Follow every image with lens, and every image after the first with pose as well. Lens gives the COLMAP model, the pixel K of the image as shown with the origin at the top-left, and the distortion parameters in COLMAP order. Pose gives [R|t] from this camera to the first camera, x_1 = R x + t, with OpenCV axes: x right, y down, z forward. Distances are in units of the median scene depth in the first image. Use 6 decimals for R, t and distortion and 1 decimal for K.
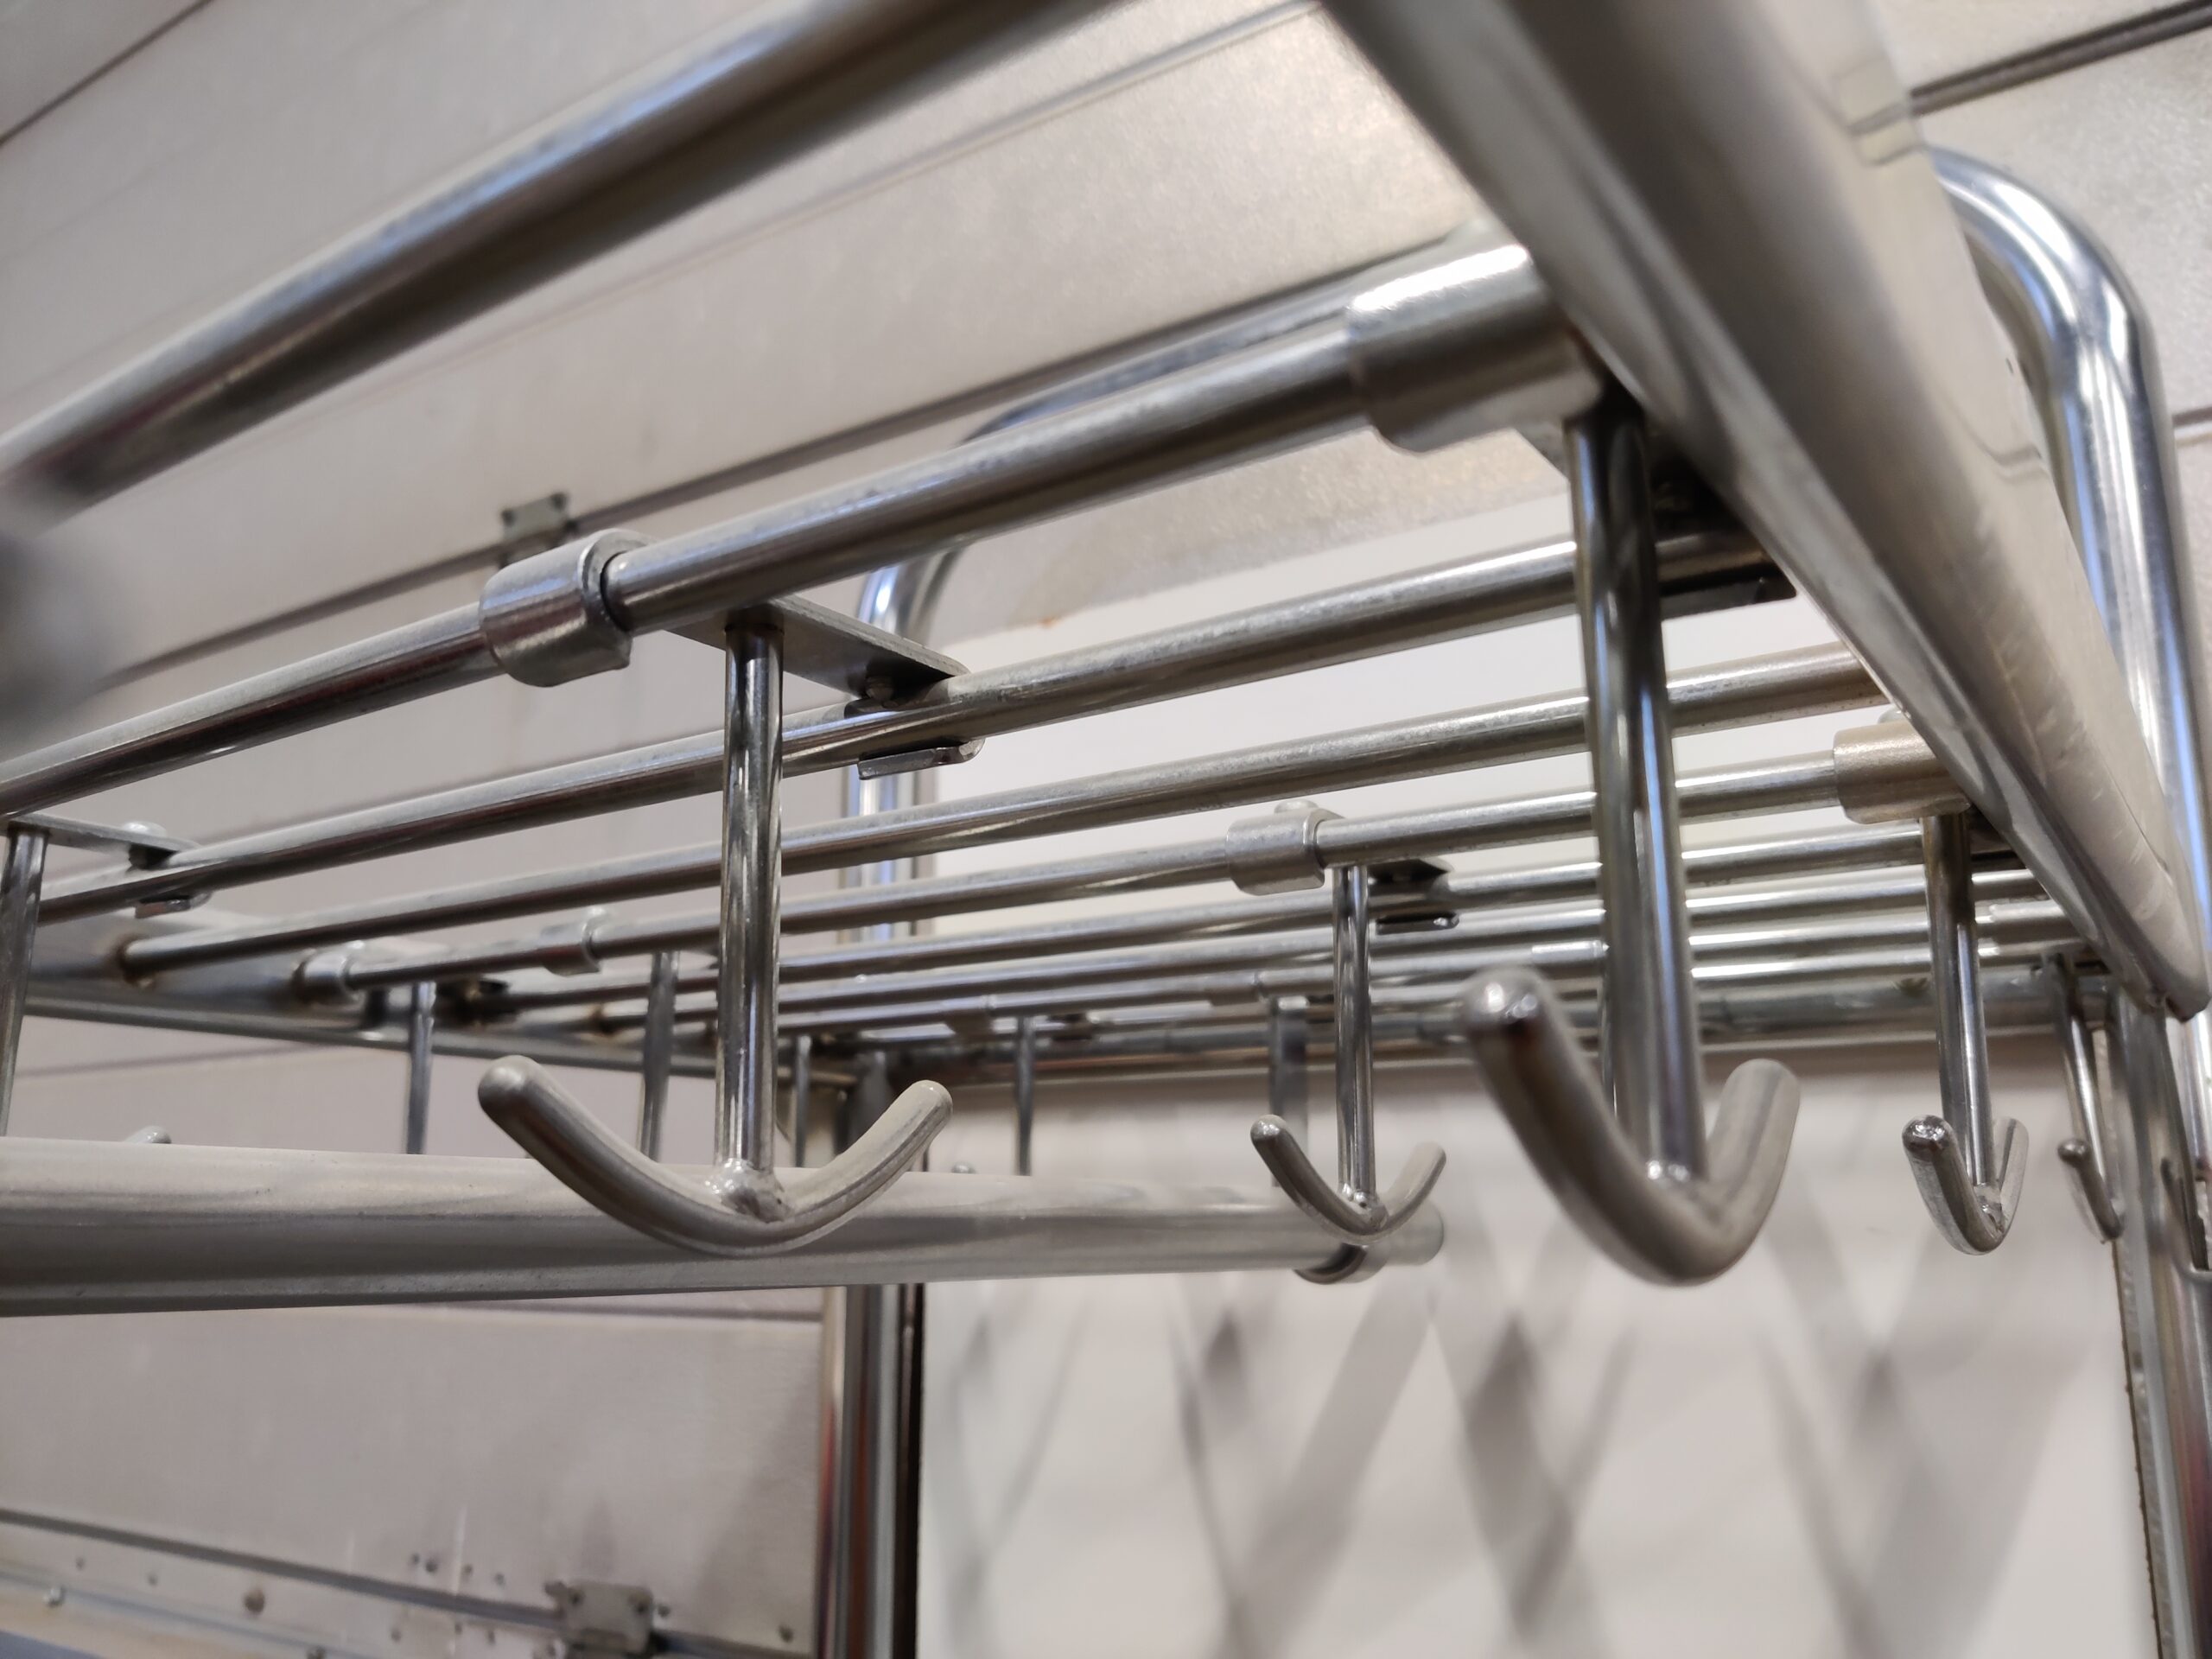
lens RADIAL K [[1674.4, 0, 1101.6], [0, 1674.4, 834.7], [0, 0, 1]] dist [-0.036846, 0.025997]
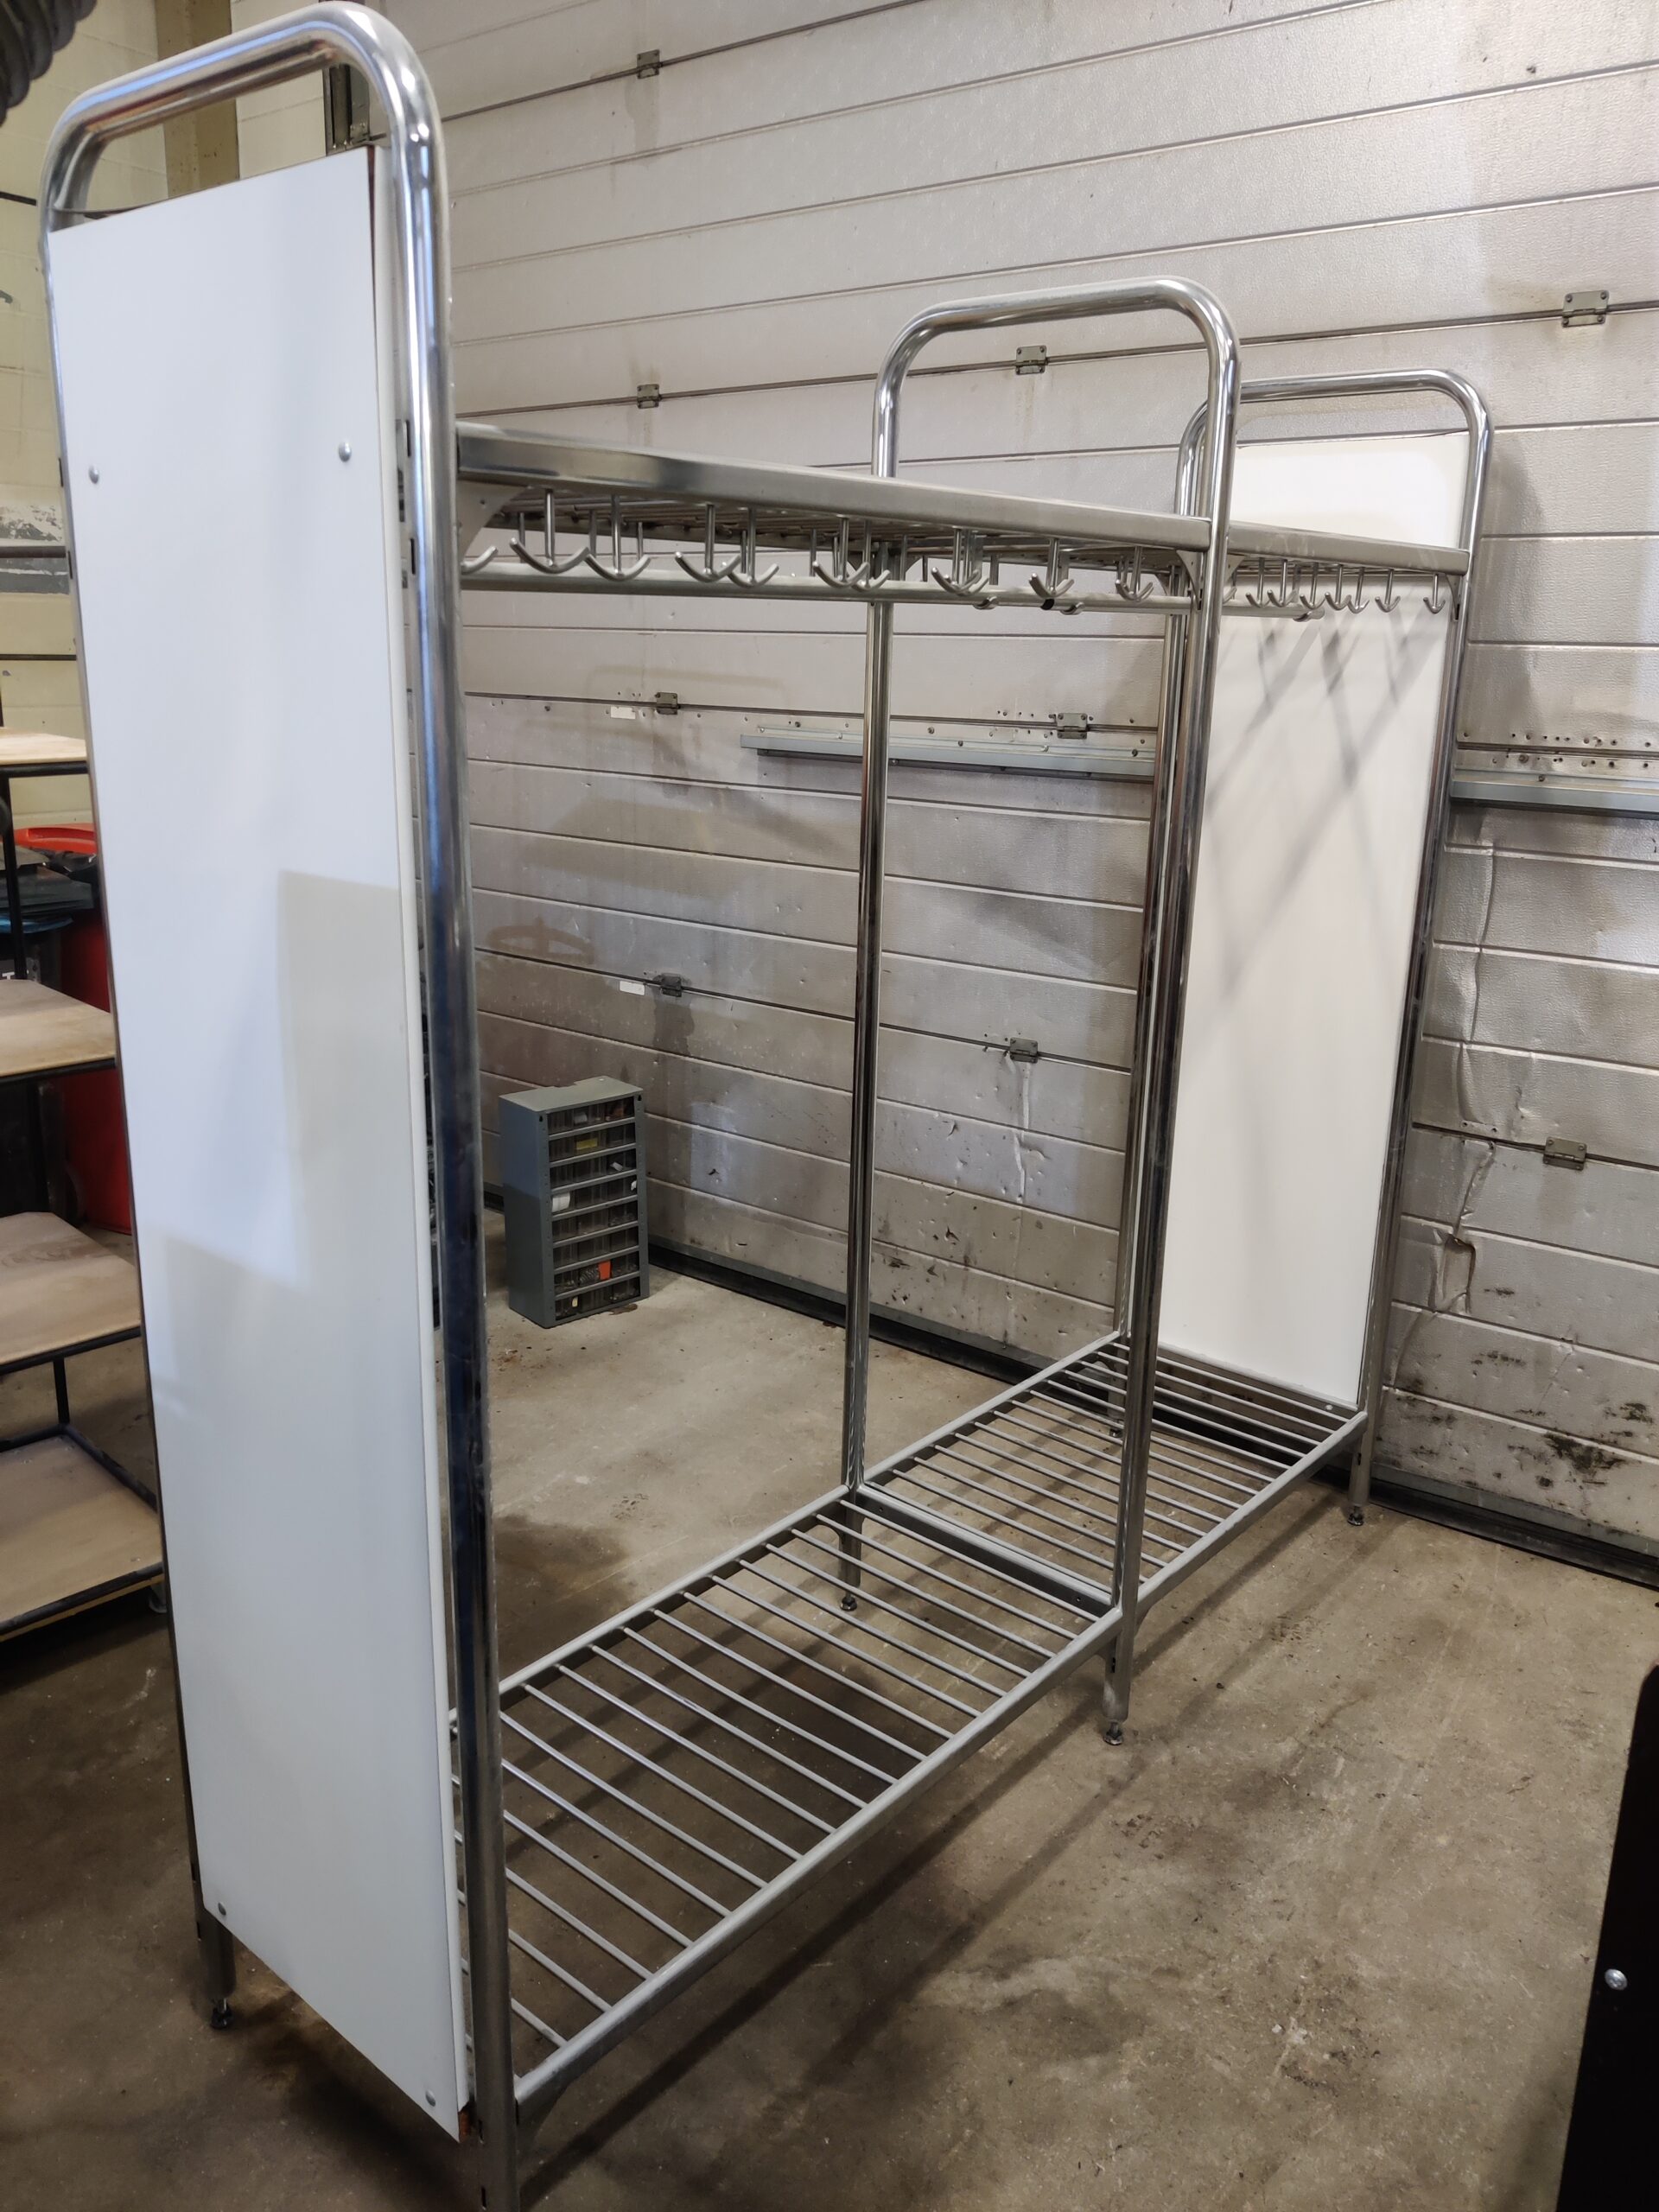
lens RADIAL K [[1674.4, 0, 829.7], [0, 1674.4, 1114.2], [0, 0, 1]] dist [-0.036846, 0.025997]
pose [[0.995715, 0.050076, -0.077743, -0.734246], [-0.007177, 0.880005, 0.474911, -0.720403], [0.092195, -0.472318, 0.876593, -3.836298]]
